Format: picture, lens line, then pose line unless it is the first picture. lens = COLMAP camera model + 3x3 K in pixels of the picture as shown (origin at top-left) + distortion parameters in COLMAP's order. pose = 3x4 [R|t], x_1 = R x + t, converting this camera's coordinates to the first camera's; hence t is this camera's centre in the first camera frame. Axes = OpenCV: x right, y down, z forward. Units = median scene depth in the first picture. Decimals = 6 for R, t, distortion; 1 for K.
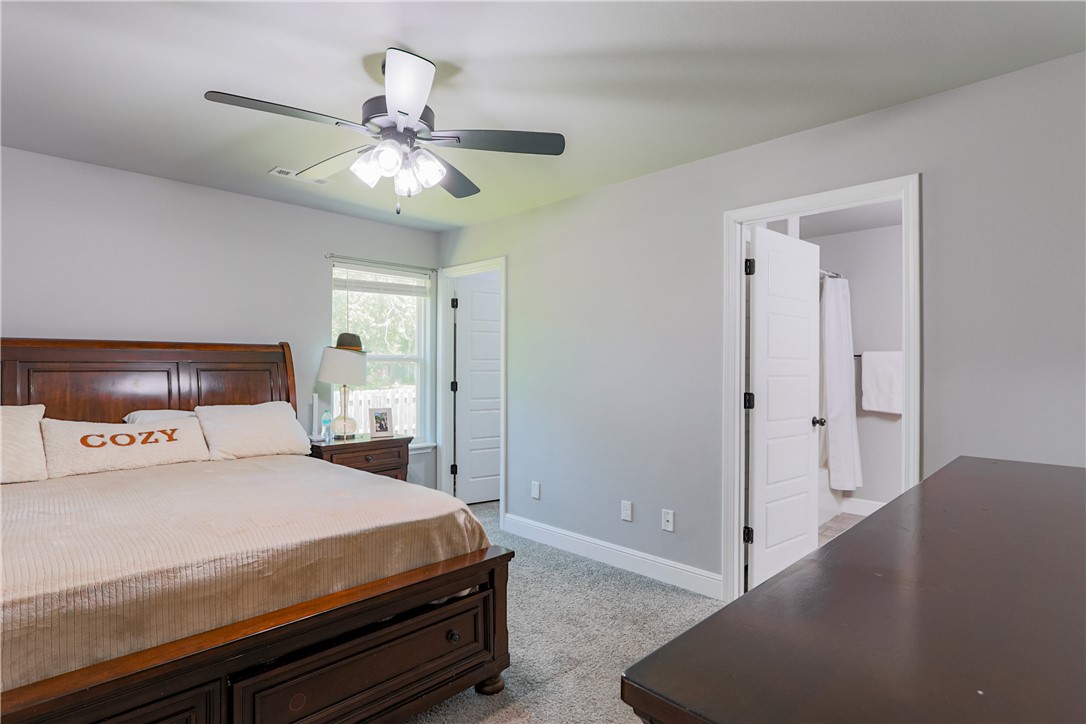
lens RADIAL K [[551.2, 0, 540.4], [0, 551.2, 361.2], [0, 0, 1]] dist [-0.015671, 0.000416]
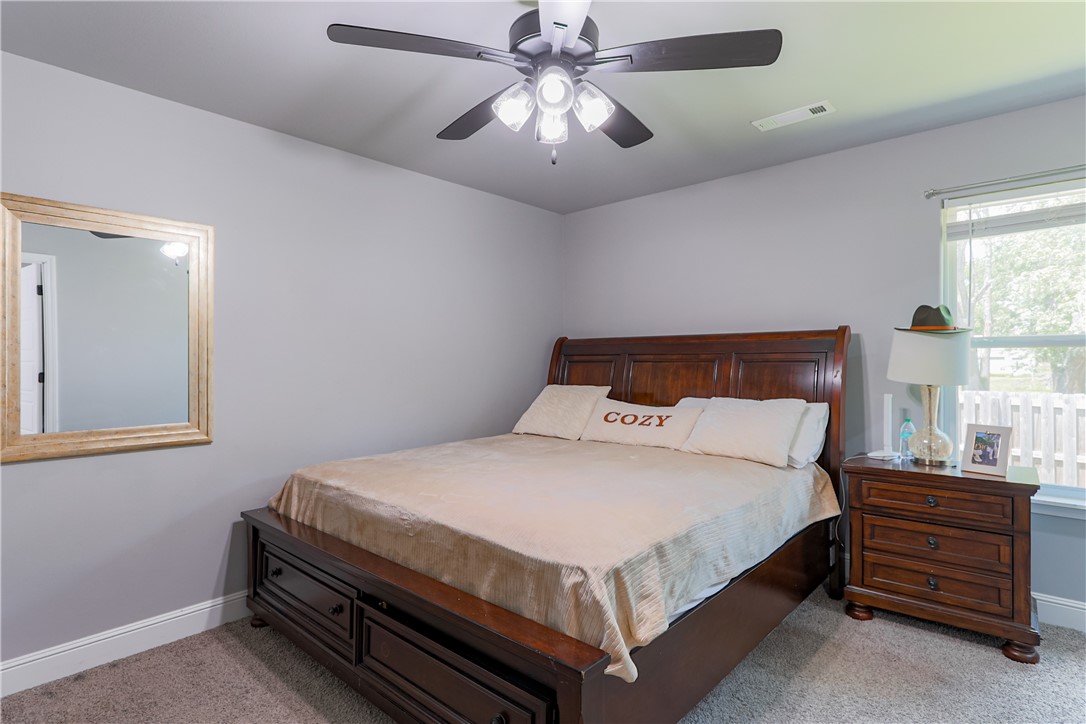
lens RADIAL K [[551.2, 0, 540.4], [0, 551.2, 361.2], [0, 0, 1]] dist [-0.015671, 0.000416]
pose [[0.061703, -0.002926, -0.998090, 0.327970], [0.010791, 0.999939, -0.002264, 0.015012], [0.998036, -0.010630, 0.061730, 0.588590]]
